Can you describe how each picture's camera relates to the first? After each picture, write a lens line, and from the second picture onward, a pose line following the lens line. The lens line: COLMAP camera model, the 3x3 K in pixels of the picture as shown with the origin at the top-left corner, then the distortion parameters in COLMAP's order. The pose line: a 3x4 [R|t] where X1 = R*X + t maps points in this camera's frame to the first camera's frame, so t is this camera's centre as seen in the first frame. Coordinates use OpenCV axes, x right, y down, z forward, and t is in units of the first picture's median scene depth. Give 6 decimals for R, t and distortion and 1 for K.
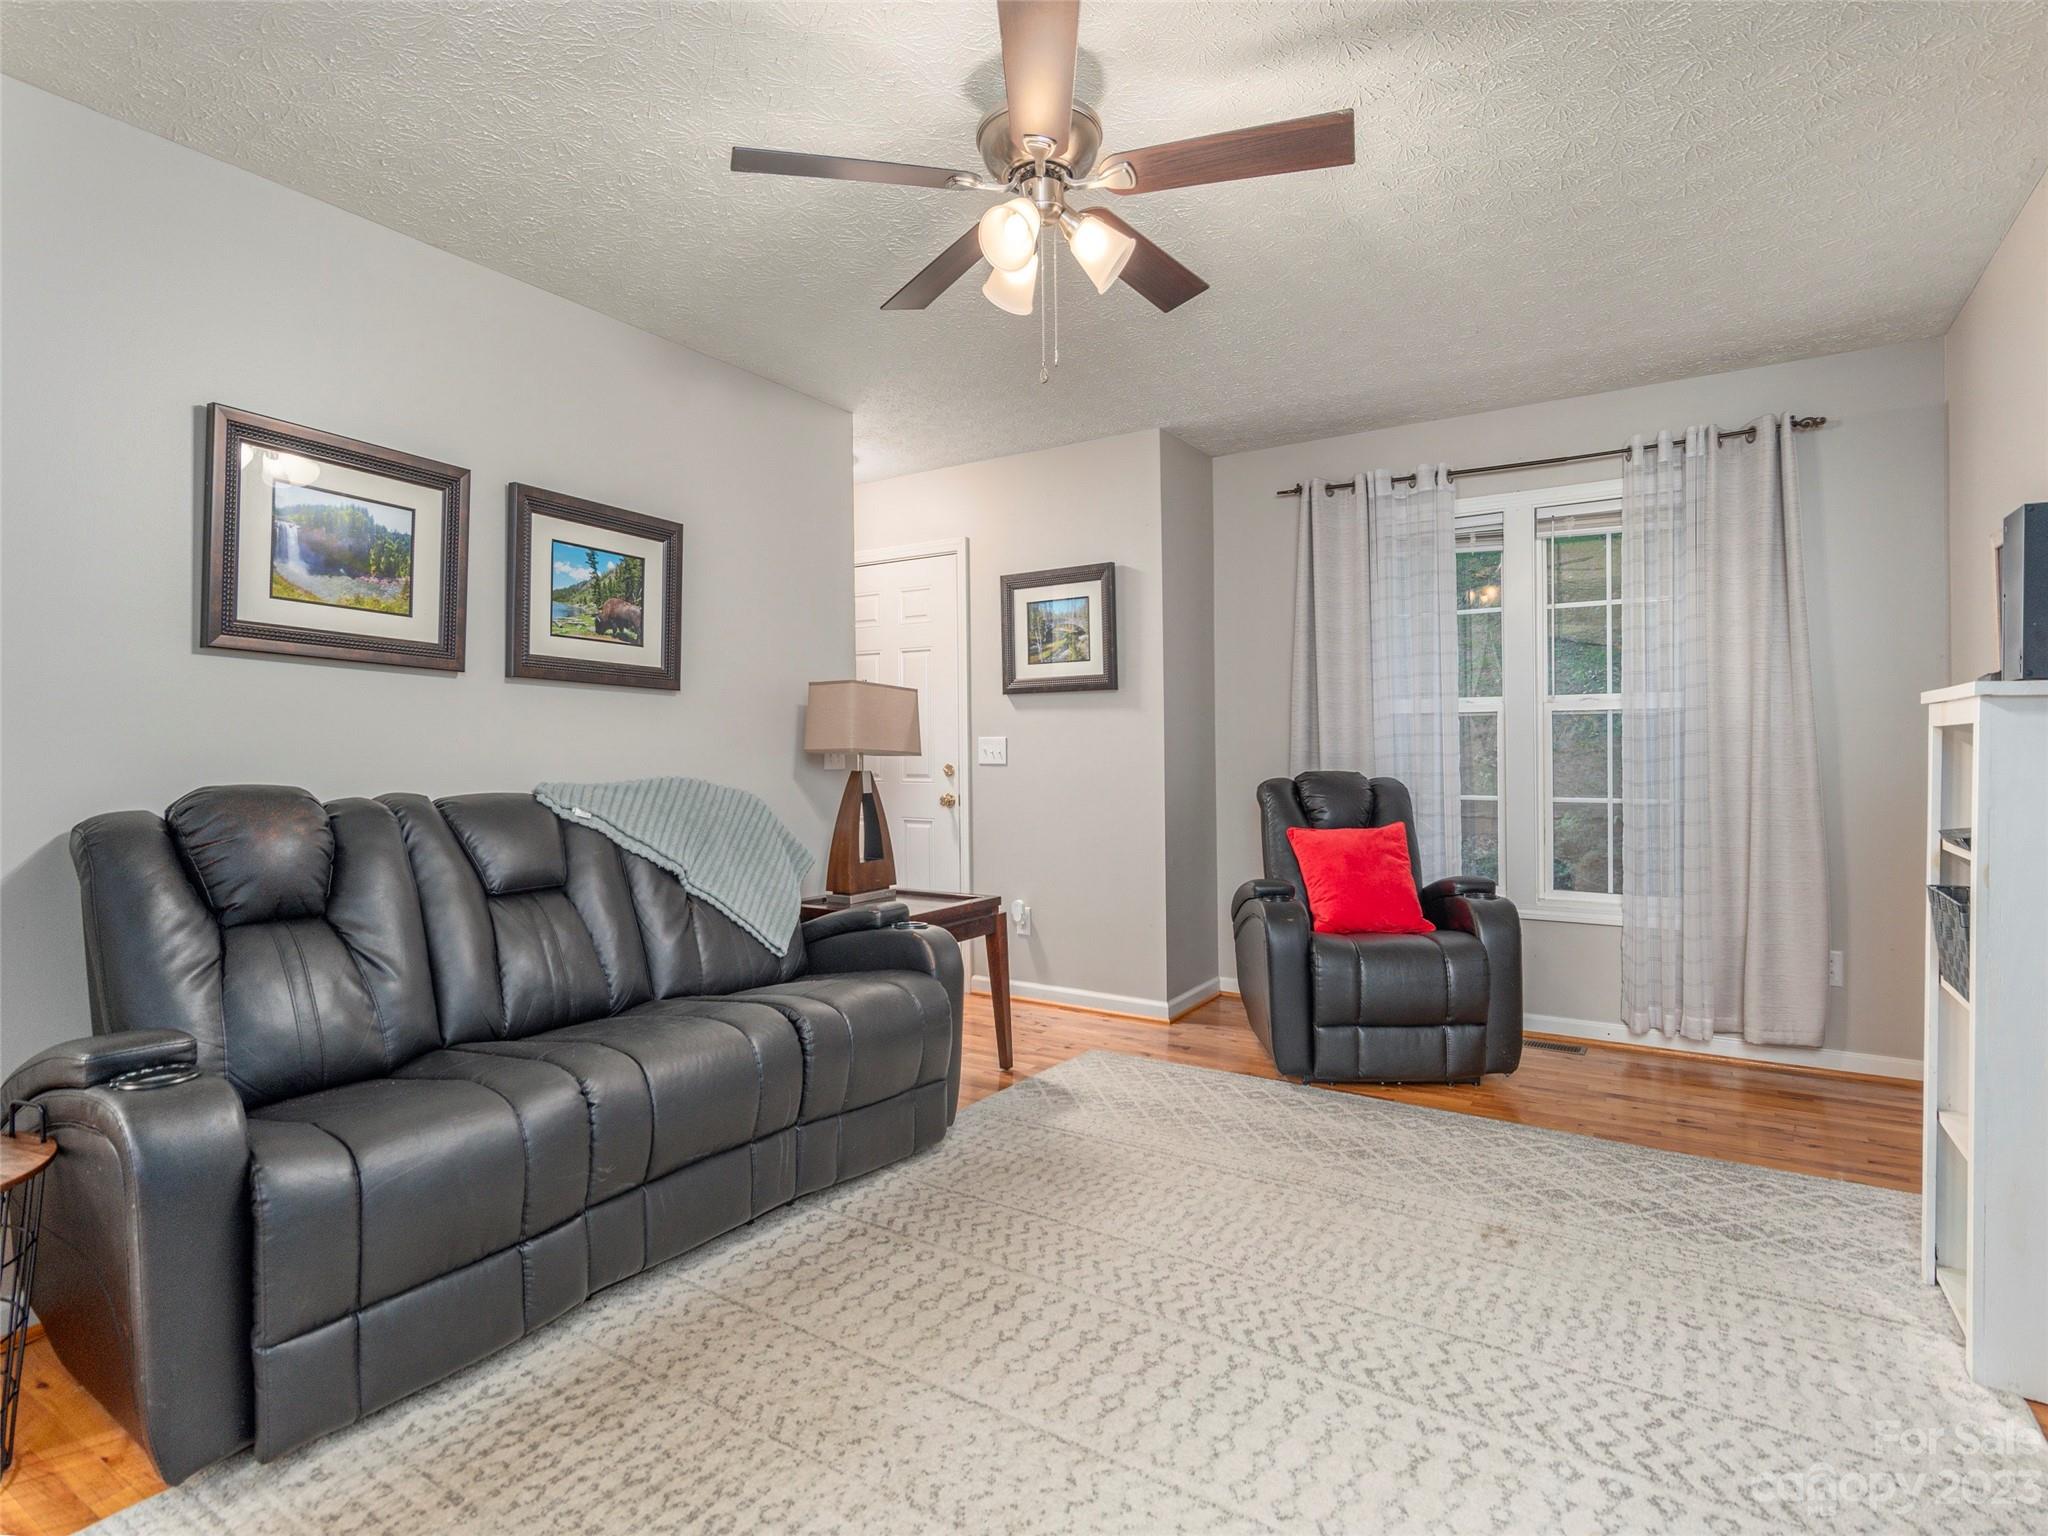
lens RADIAL K [[1058.5, 0, 1029.6], [0, 1058.5, 727.4], [0, 0, 1]] dist [0.015599, -0.000018]
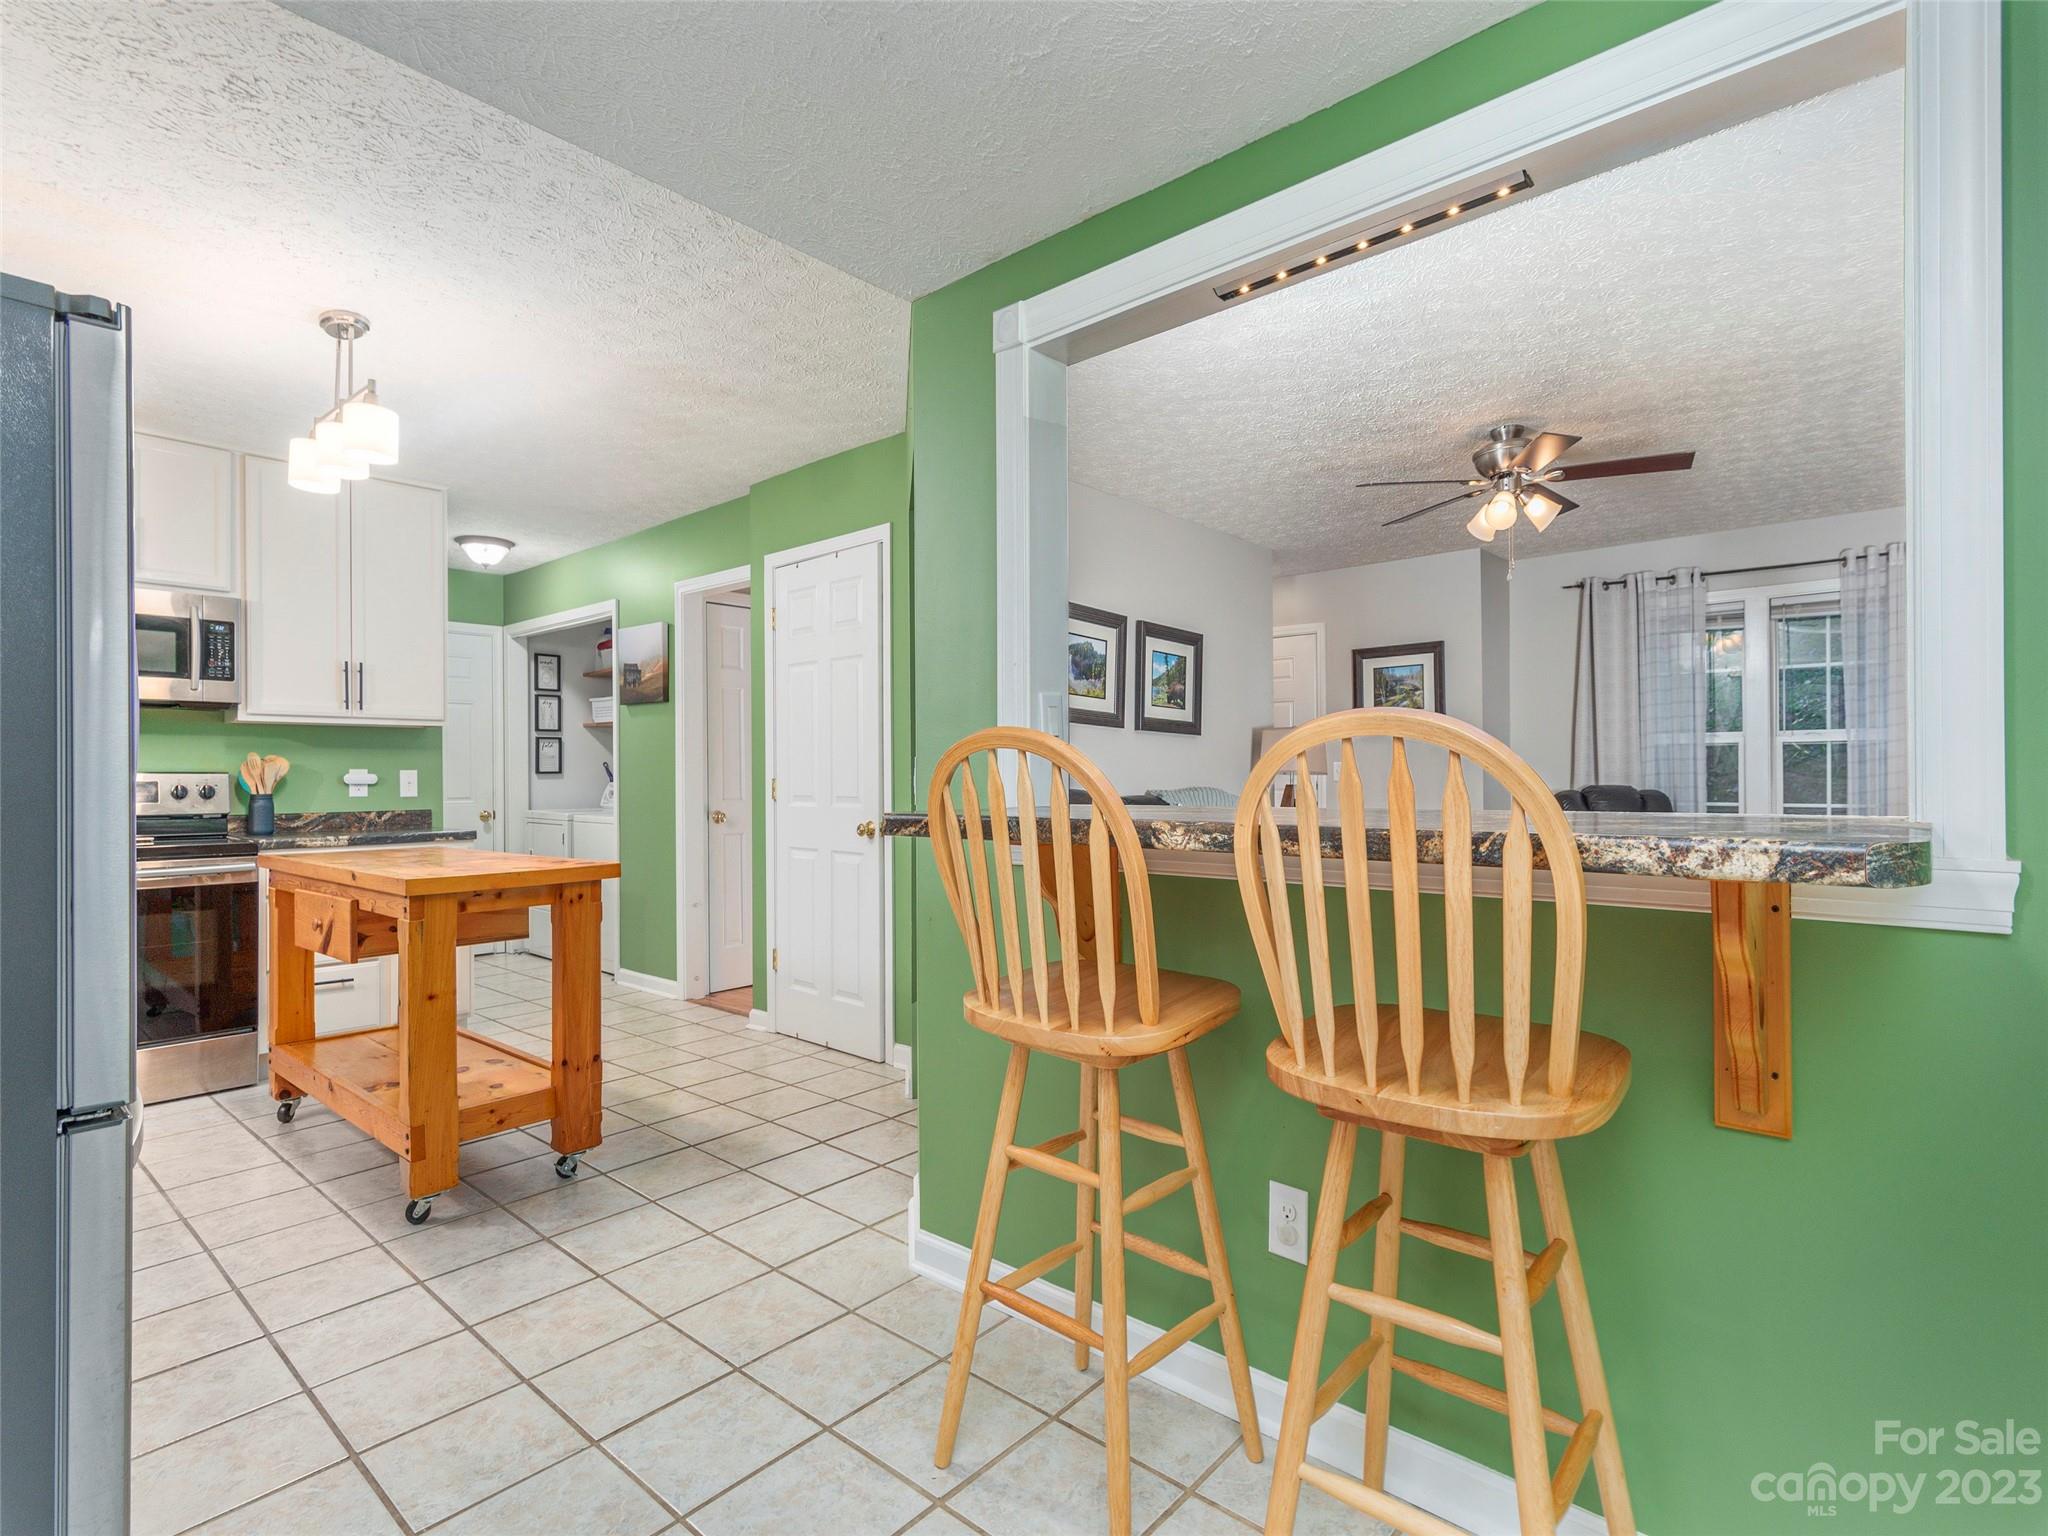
lens RADIAL K [[1002.2, 0, 1030.0], [0, 1002.2, 773.5], [0, 0, 1]] dist [0.010950, -0.000625]
pose [[0.988036, -0.002878, -0.154198, -0.311513], [0.006356, 0.999736, 0.022066, -0.010163], [0.154093, -0.022783, 0.987794, -0.516536]]
